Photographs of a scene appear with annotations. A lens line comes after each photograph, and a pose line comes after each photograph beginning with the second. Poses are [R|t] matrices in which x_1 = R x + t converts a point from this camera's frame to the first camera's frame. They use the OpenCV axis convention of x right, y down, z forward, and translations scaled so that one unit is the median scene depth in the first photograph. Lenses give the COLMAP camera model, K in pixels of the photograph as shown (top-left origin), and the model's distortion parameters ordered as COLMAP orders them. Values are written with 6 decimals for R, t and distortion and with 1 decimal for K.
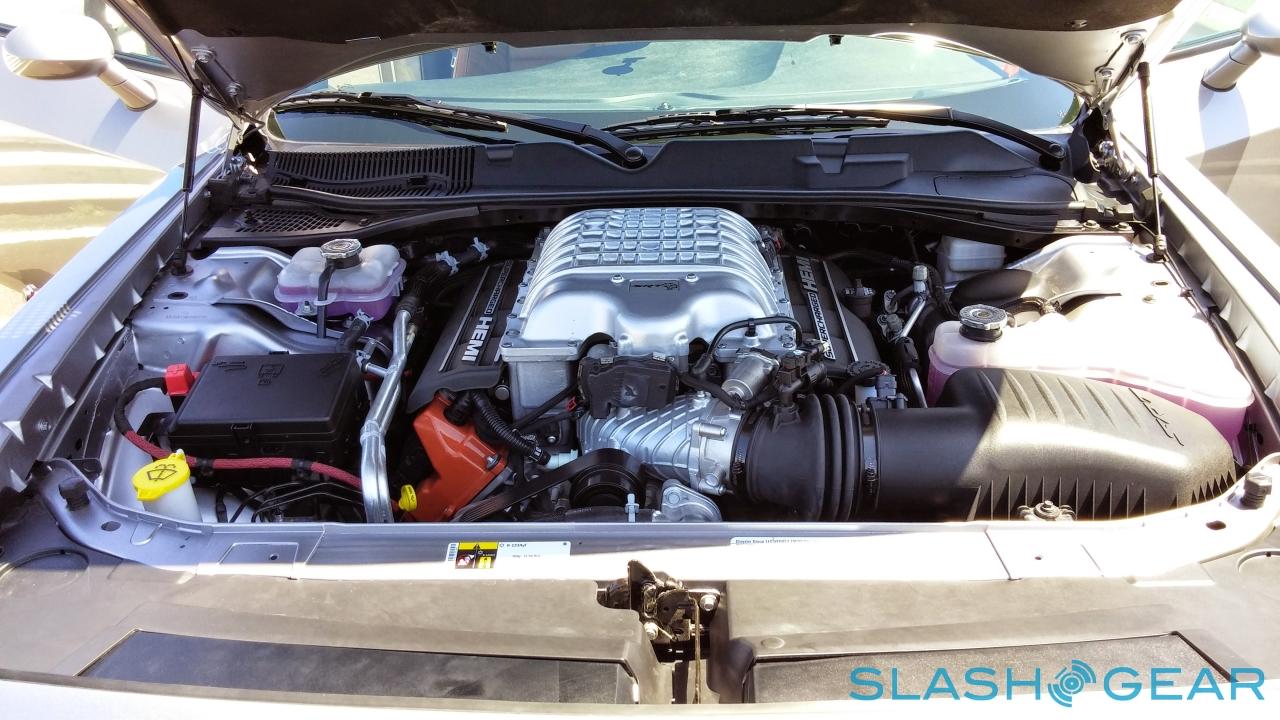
lens RADIAL K [[1176.8, 0, 640.0], [0, 1176.8, 360.0], [0, 0, 1]] dist [0.009956, 0.000344]
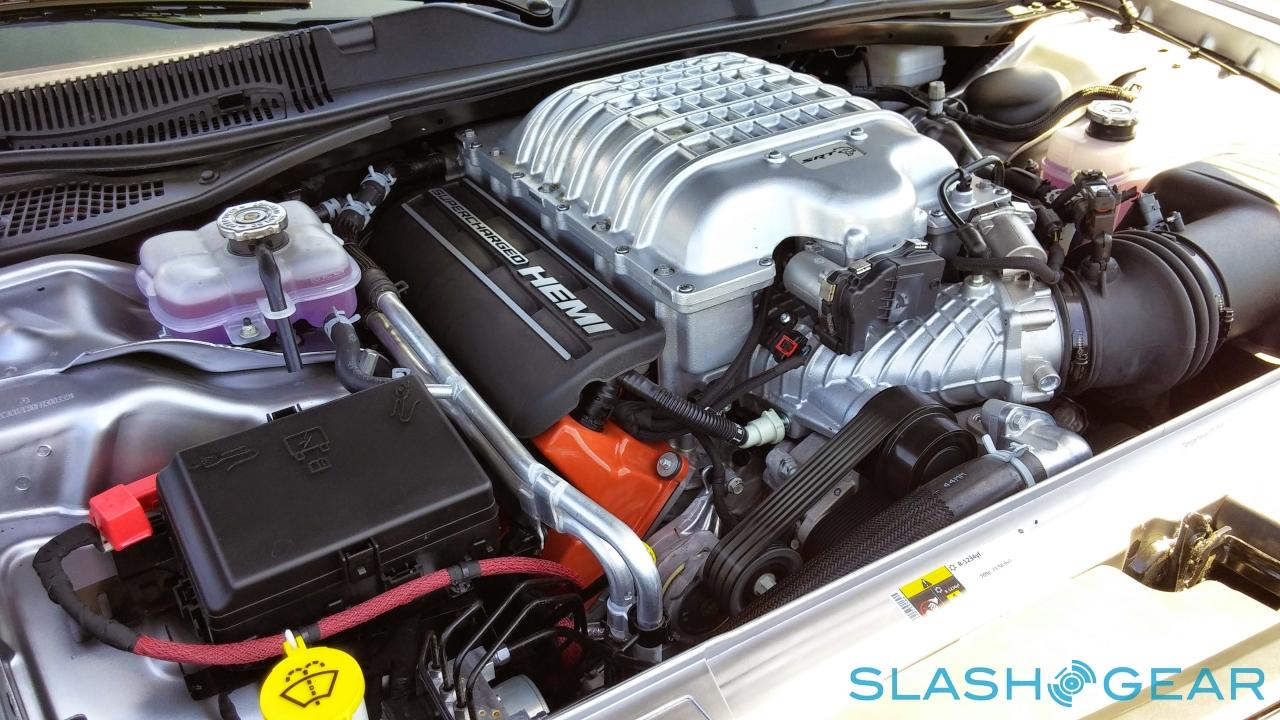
lens RADIAL K [[1176.8, 0, 640.0], [0, 1176.8, 360.0], [0, 0, 1]] dist [0.009956, 0.000344]
pose [[0.823411, -0.286975, 0.489530, -0.417453], [0.242274, 0.957903, 0.154031, -0.073255], [-0.513125, -0.008231, 0.858274, 0.397855]]
